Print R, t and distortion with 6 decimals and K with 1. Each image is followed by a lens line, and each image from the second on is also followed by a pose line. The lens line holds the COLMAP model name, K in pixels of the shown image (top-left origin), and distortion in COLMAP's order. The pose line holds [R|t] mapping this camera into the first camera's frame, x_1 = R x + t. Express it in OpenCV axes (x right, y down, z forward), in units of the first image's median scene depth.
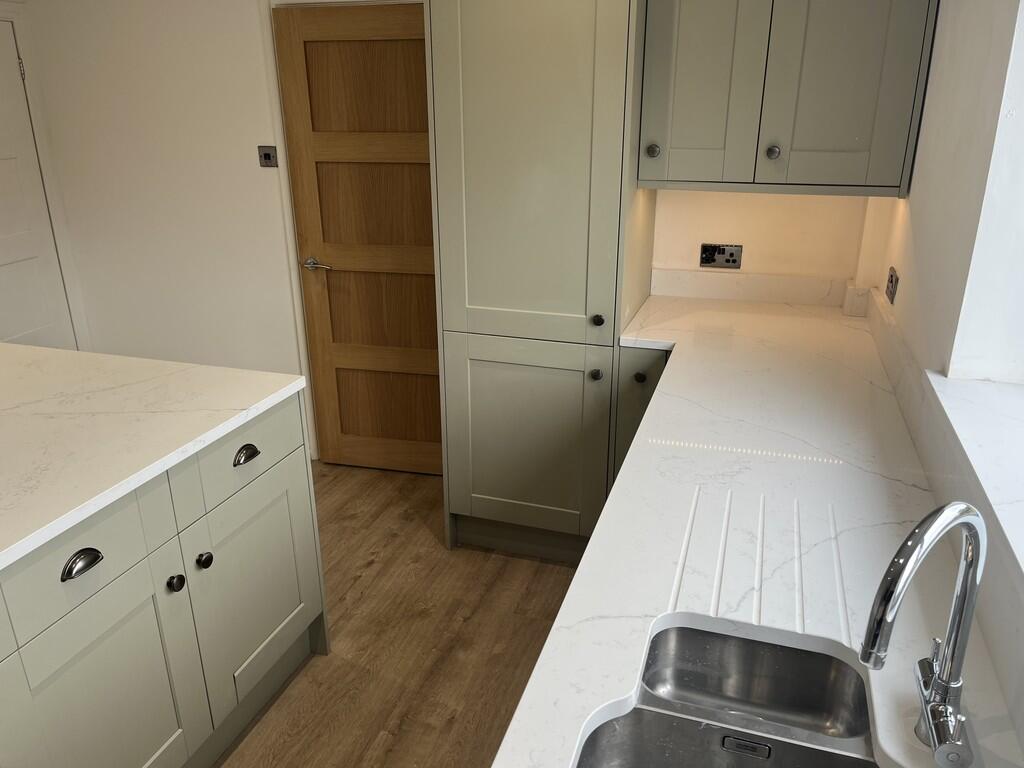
lens RADIAL K [[779.9, 0, 513.3], [0, 779.9, 384.3], [0, 0, 1]] dist [0.060431, -0.075830]
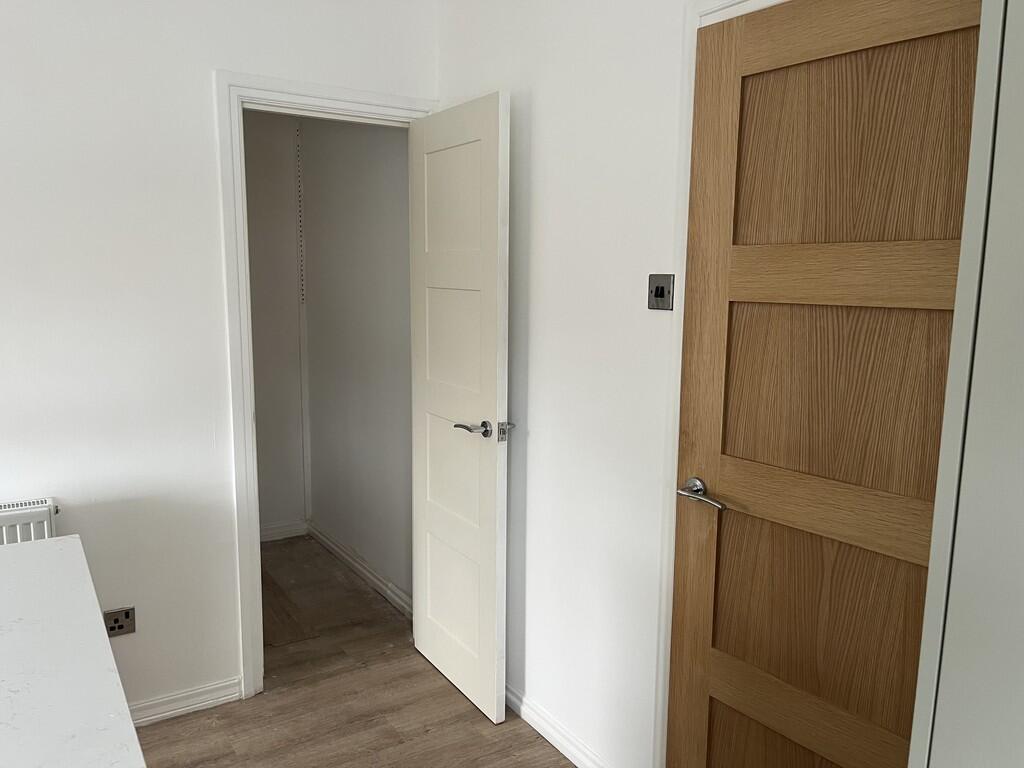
lens RADIAL K [[779.9, 0, 510.4], [0, 779.9, 386.8], [0, 0, 1]] dist [0.060431, -0.075830]
pose [[0.779052, 0.107878, -0.617608, -0.039171], [-0.233383, 0.964190, -0.125974, -0.127593], [0.581902, 0.242280, 0.776332, 0.517132]]
